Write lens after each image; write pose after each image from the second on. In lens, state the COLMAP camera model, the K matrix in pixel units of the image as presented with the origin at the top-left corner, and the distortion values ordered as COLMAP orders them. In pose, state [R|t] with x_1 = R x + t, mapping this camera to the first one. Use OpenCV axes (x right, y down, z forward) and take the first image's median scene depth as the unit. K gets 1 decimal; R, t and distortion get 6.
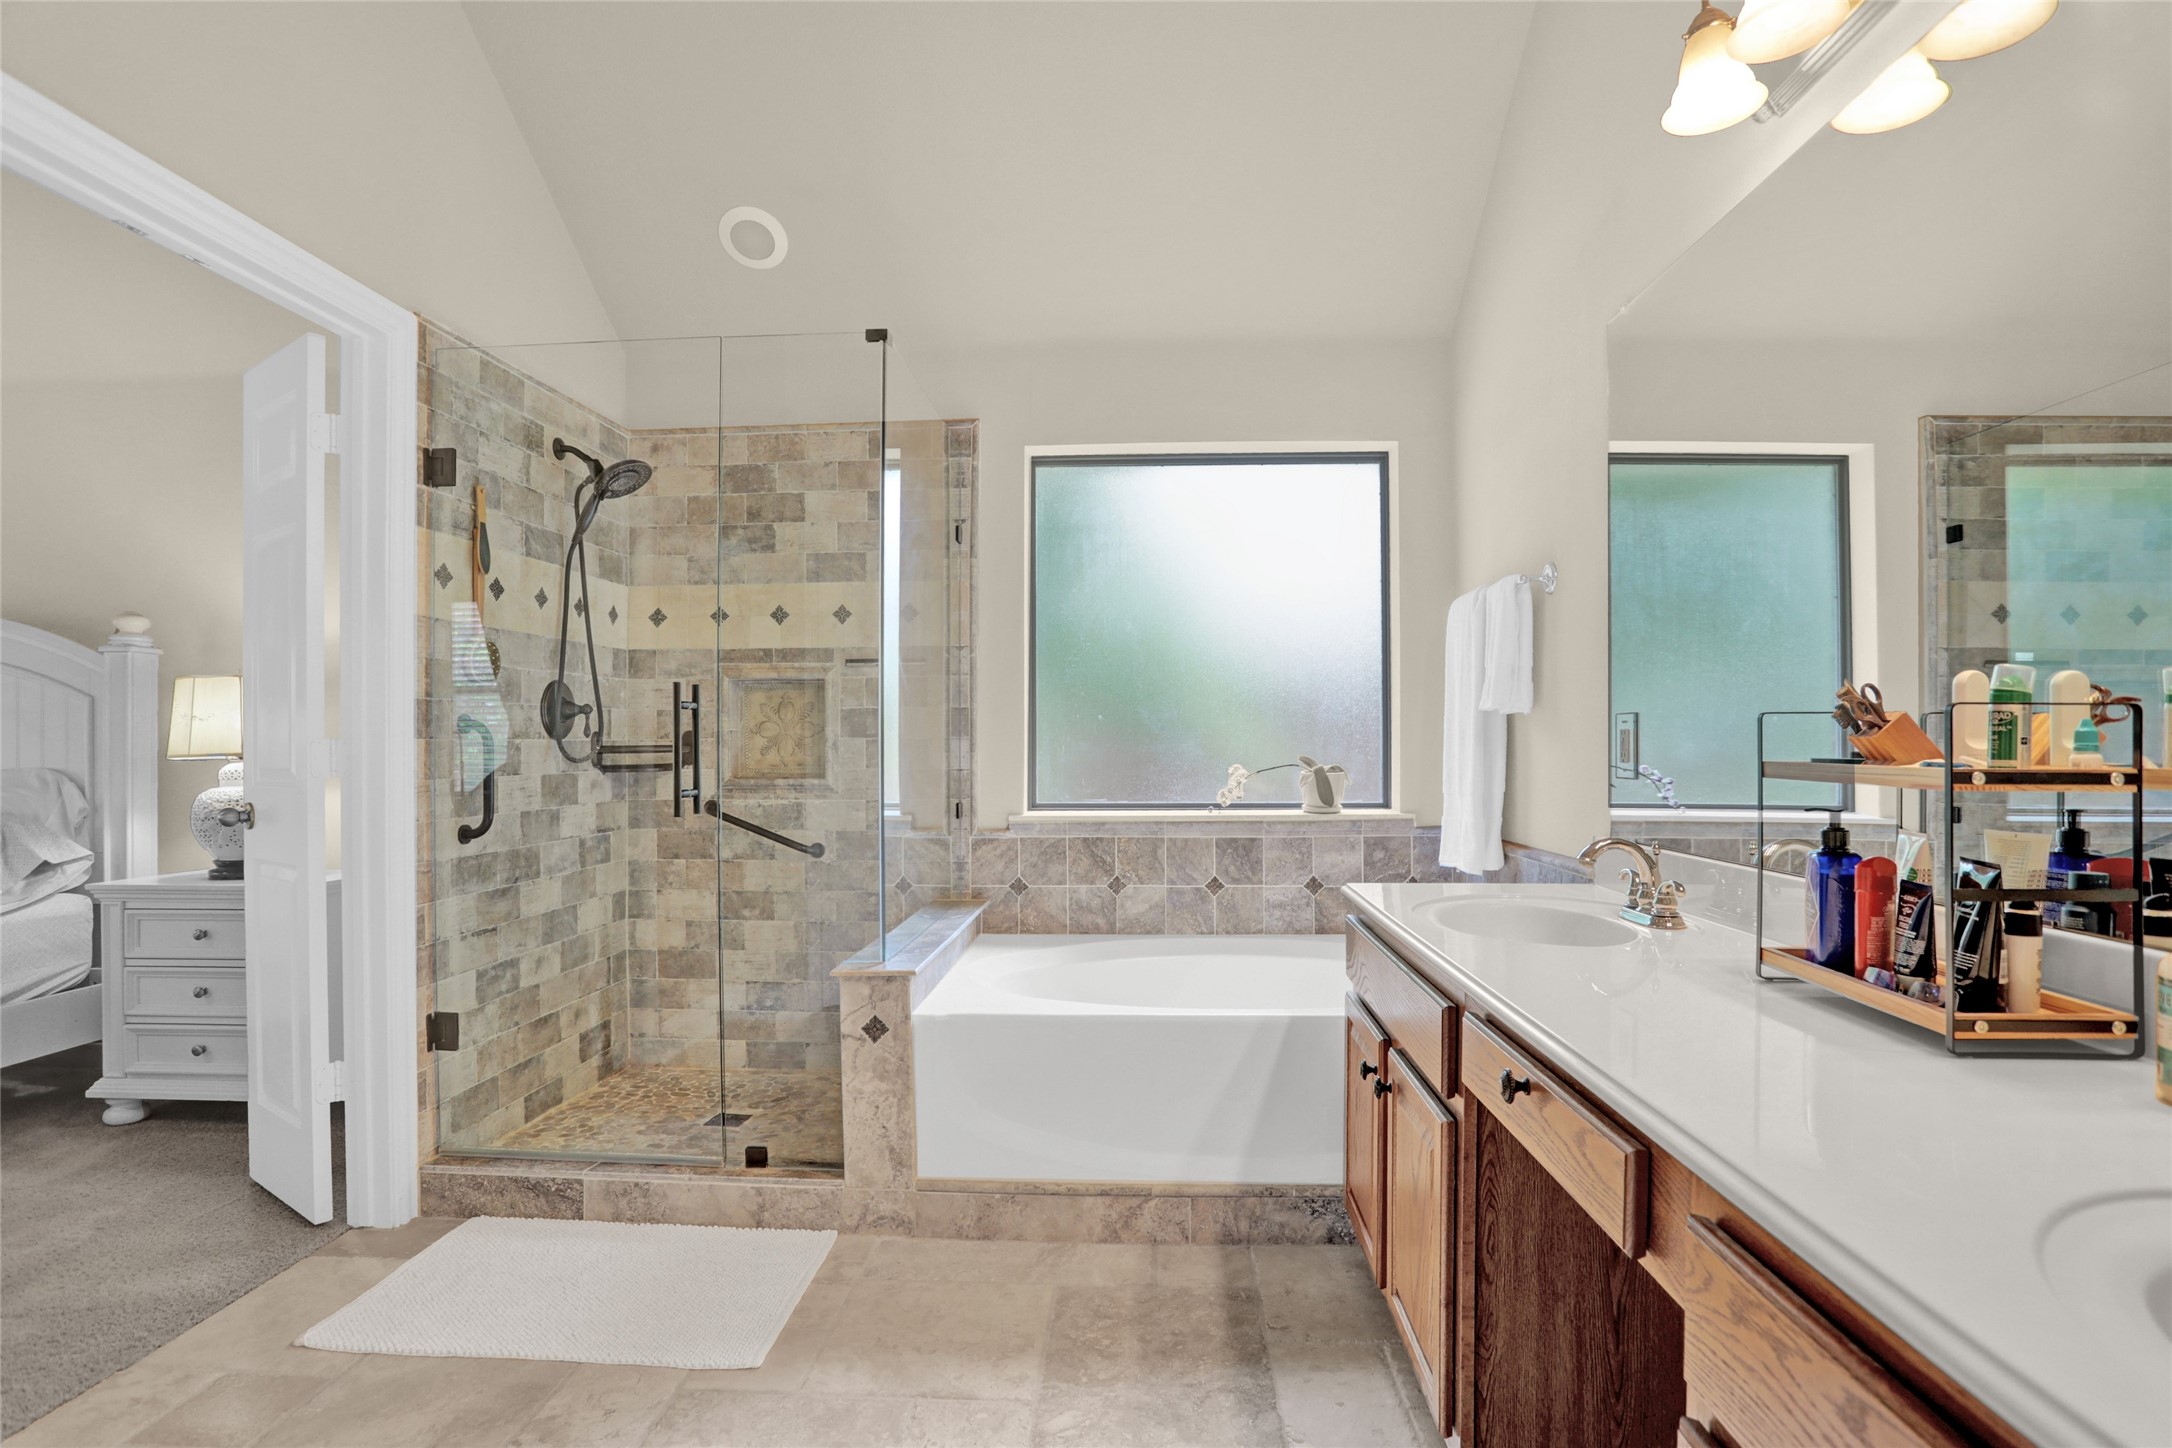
lens RADIAL K [[1104.0, 0, 1104.7], [0, 1104.0, 737.9], [0, 0, 1]] dist [-0.059020, 0.026512]
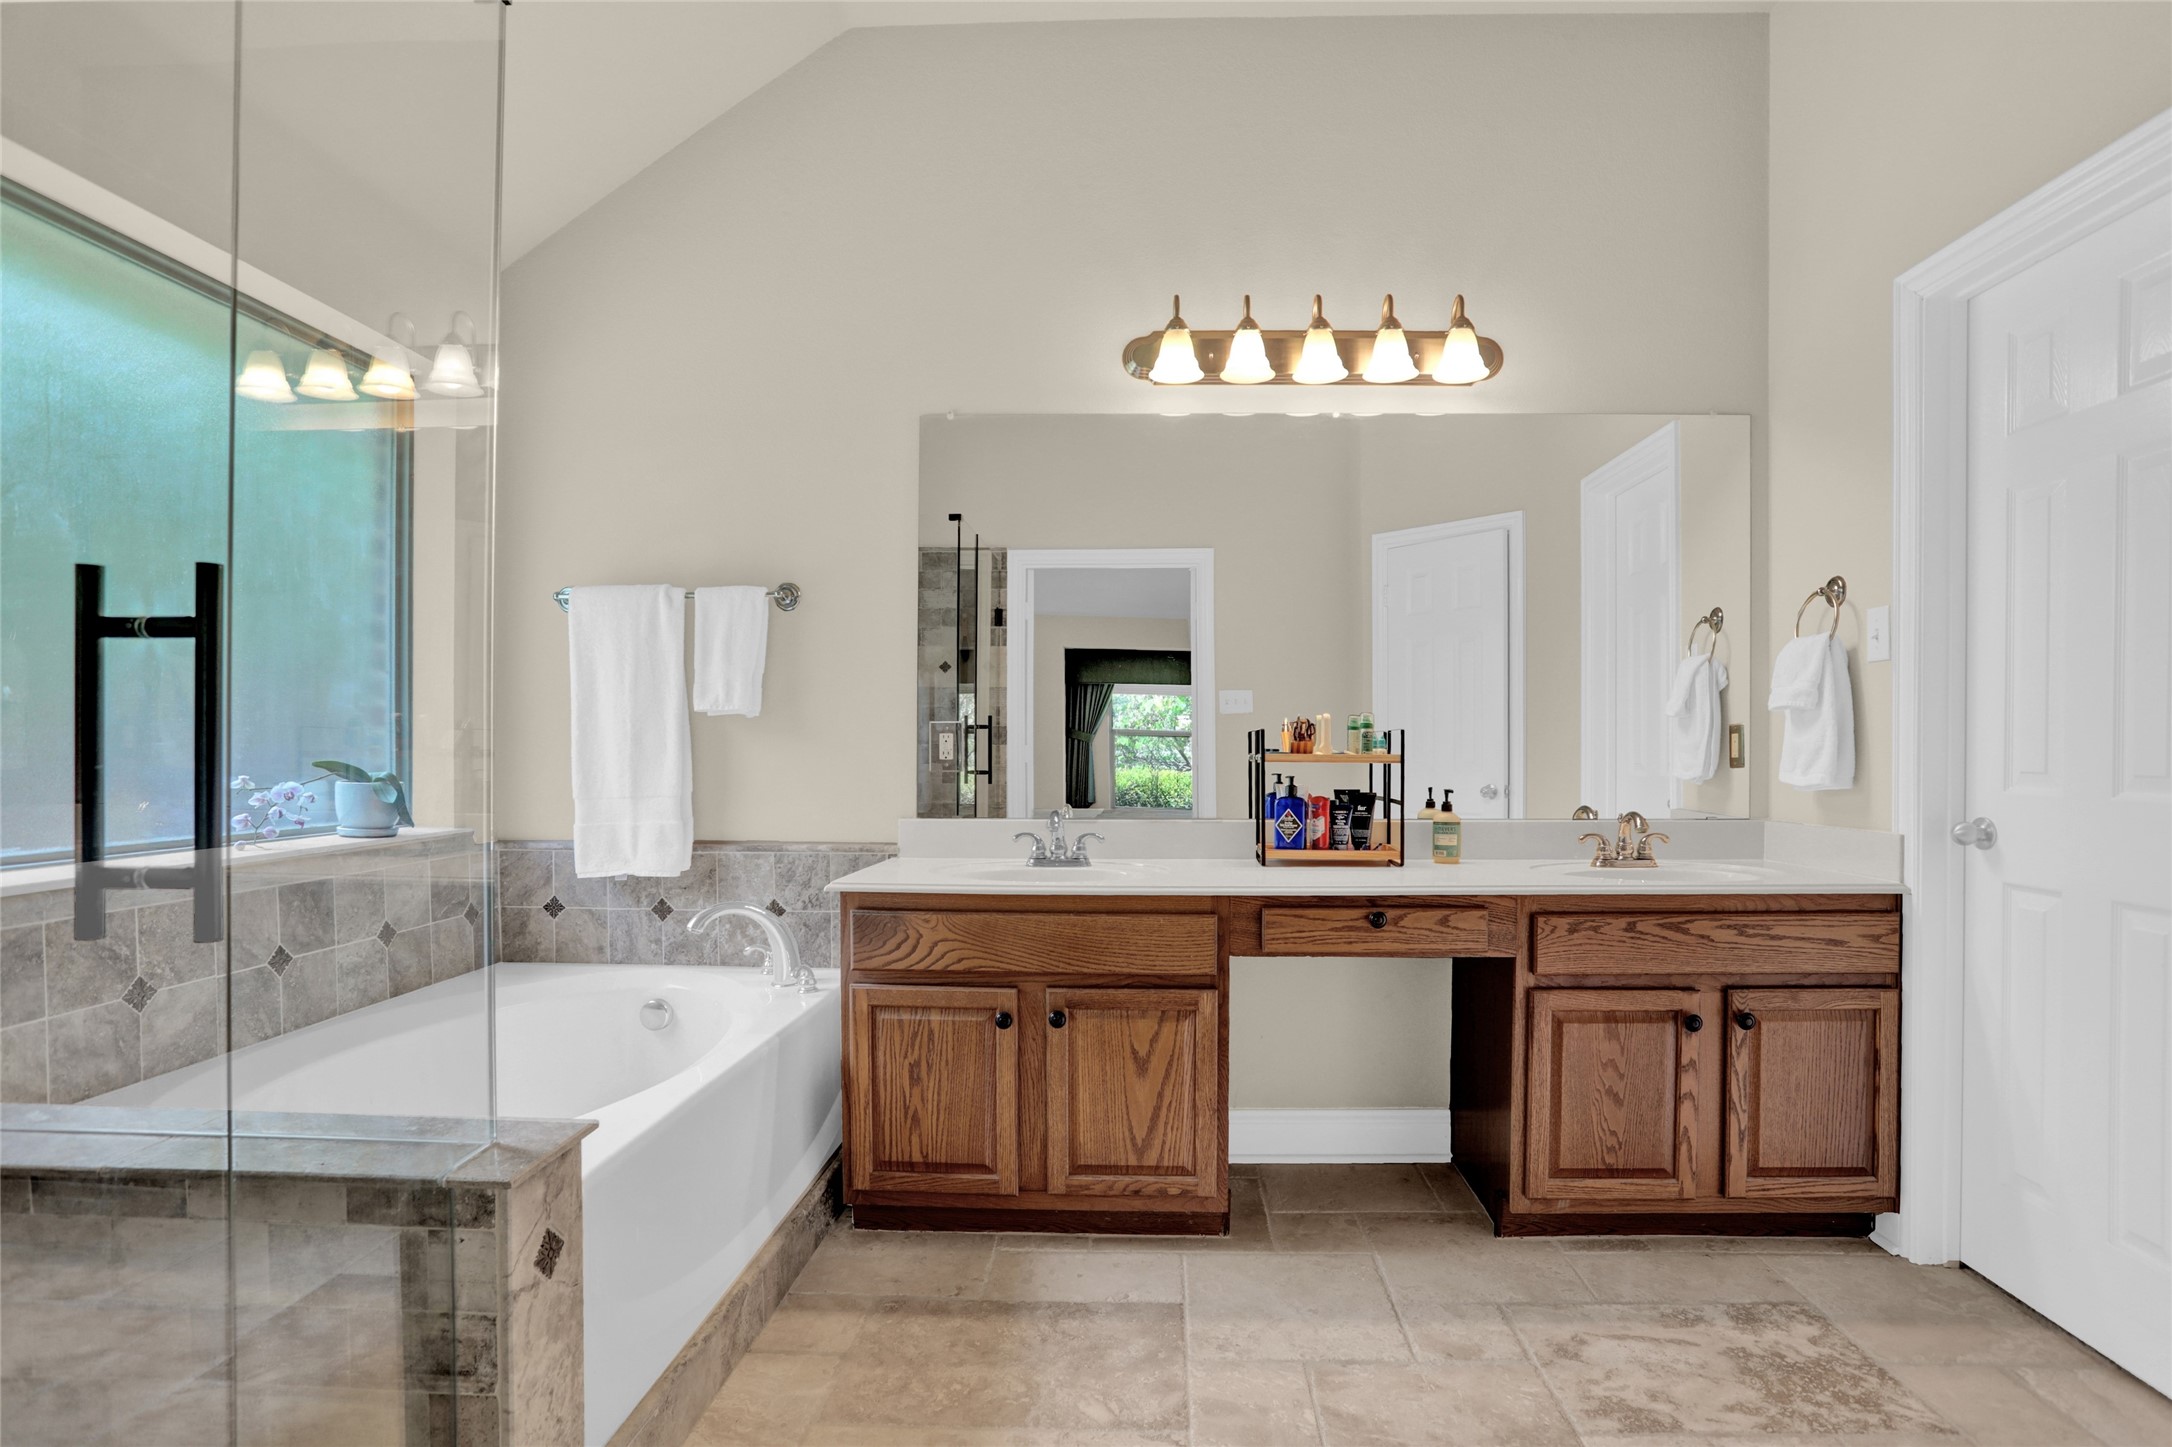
lens RADIAL K [[1104.0, 0, 1082.2], [0, 1104.0, 743.3], [0, 0, 1]] dist [-0.059020, 0.026512]
pose [[-0.015876, 0.008063, 0.999841, -0.547378], [-0.005879, 0.999949, -0.008158, 0.008072], [-0.999857, -0.006008, -0.015827, 0.537308]]
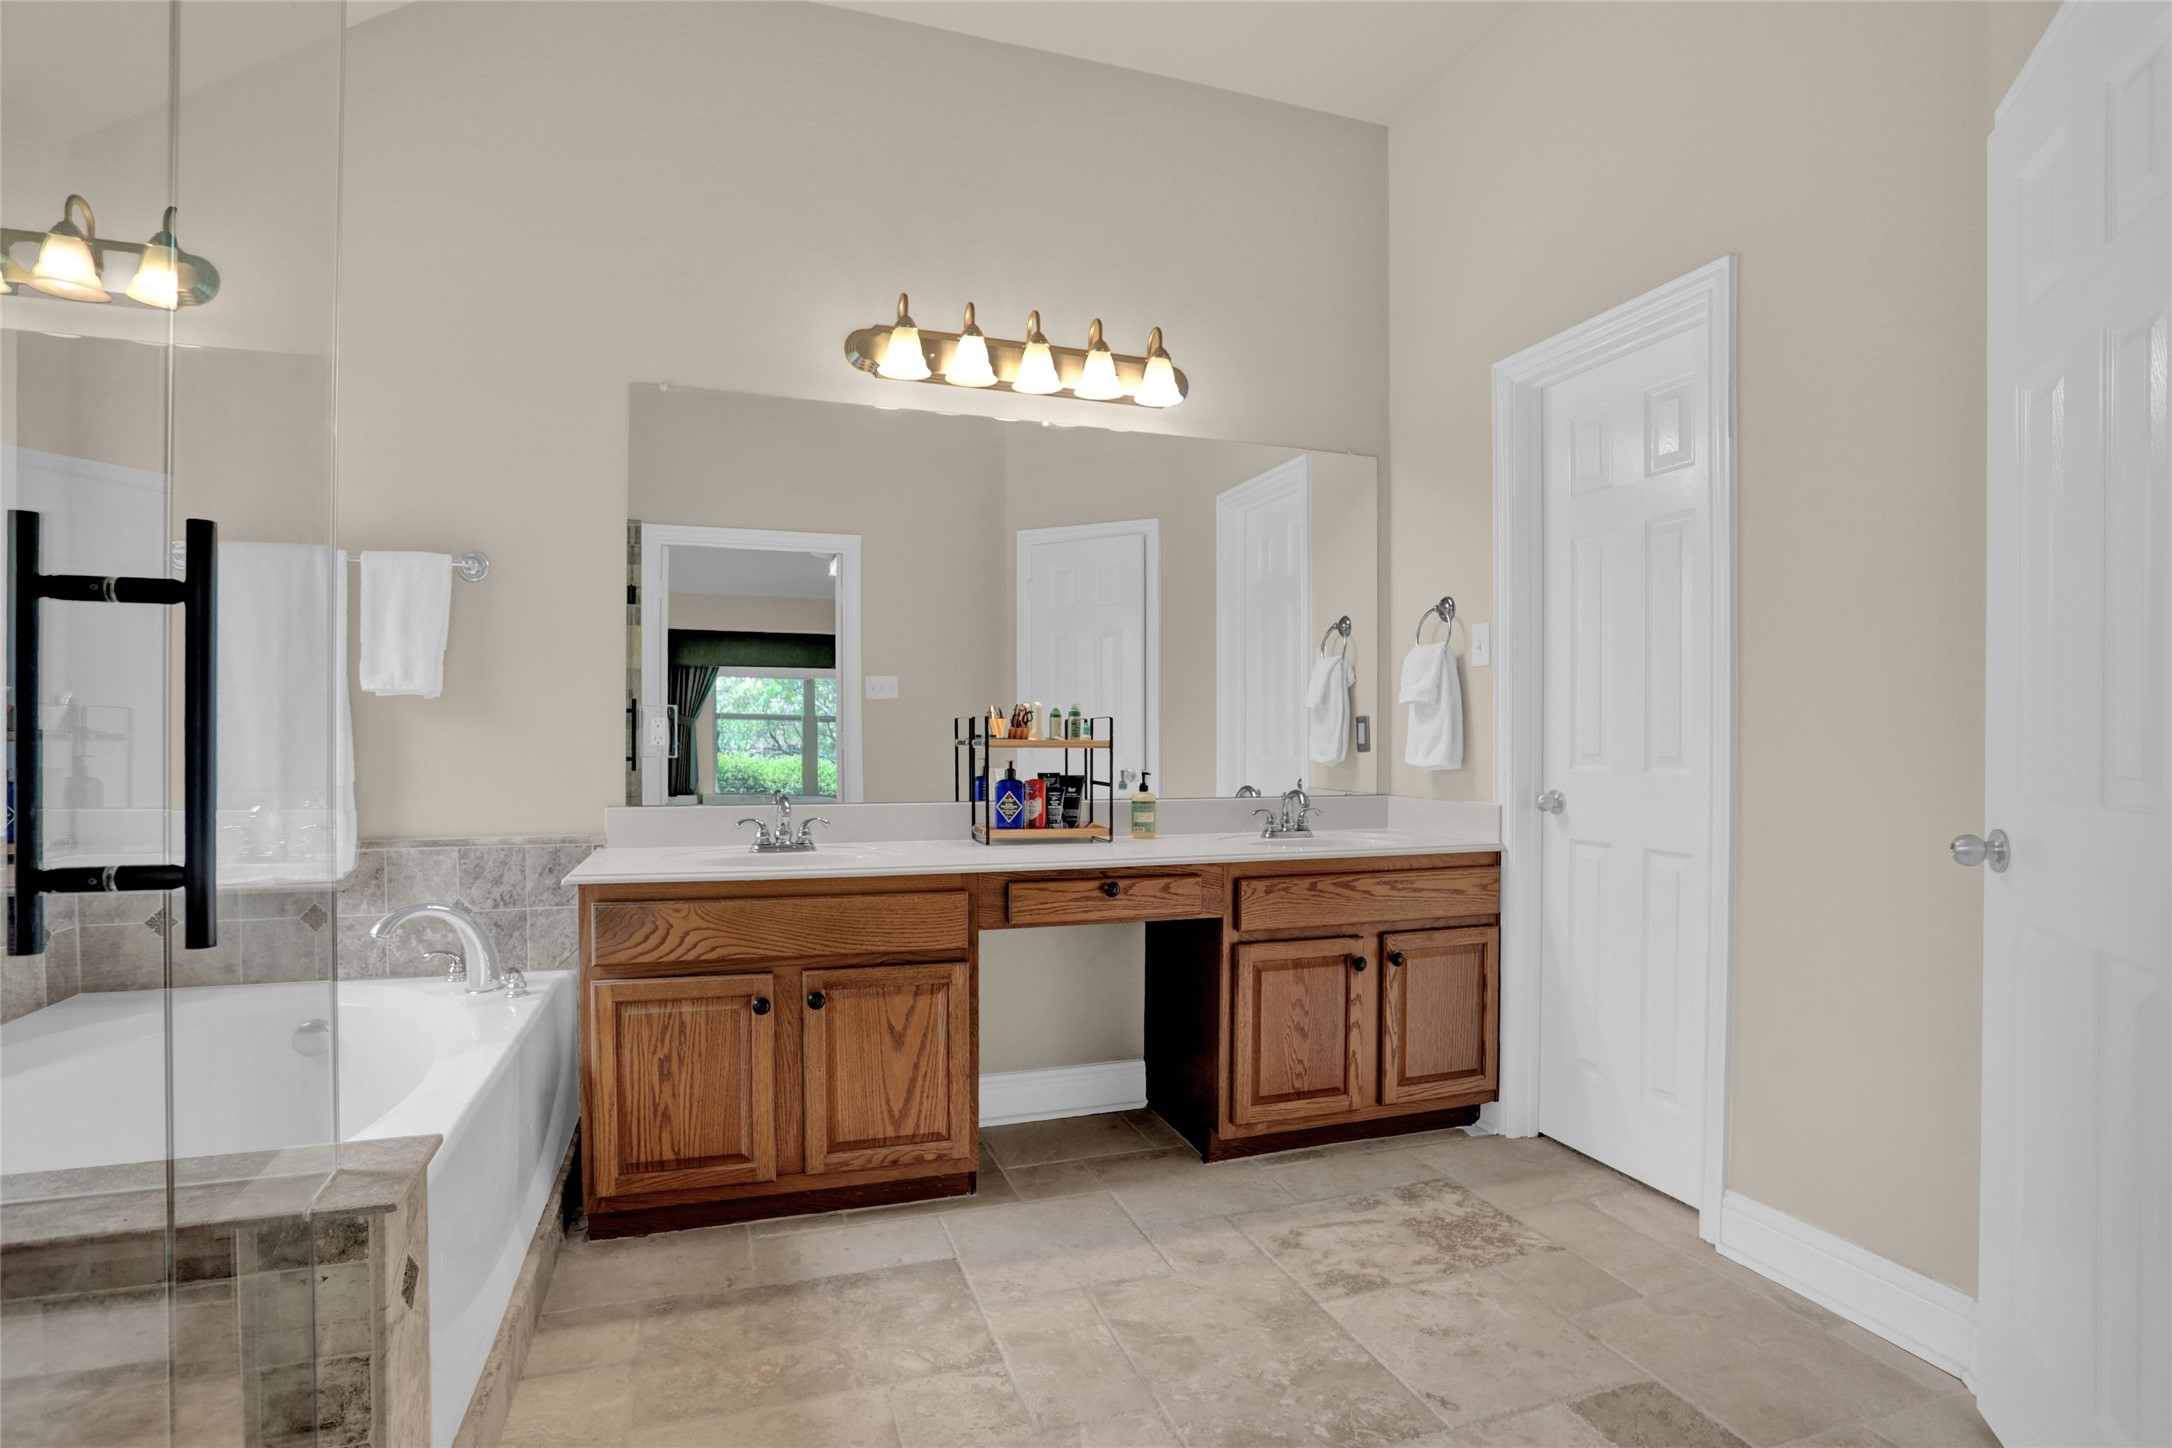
lens RADIAL K [[1104.0, 0, 1093.8], [0, 1104.0, 736.8], [0, 0, 1]] dist [-0.059020, 0.026512]
pose [[-0.375529, 0.001046, 0.926810, -0.567399], [-0.007852, 0.999960, -0.004311, 0.009370], [-0.926778, -0.008896, -0.375505, 0.642677]]
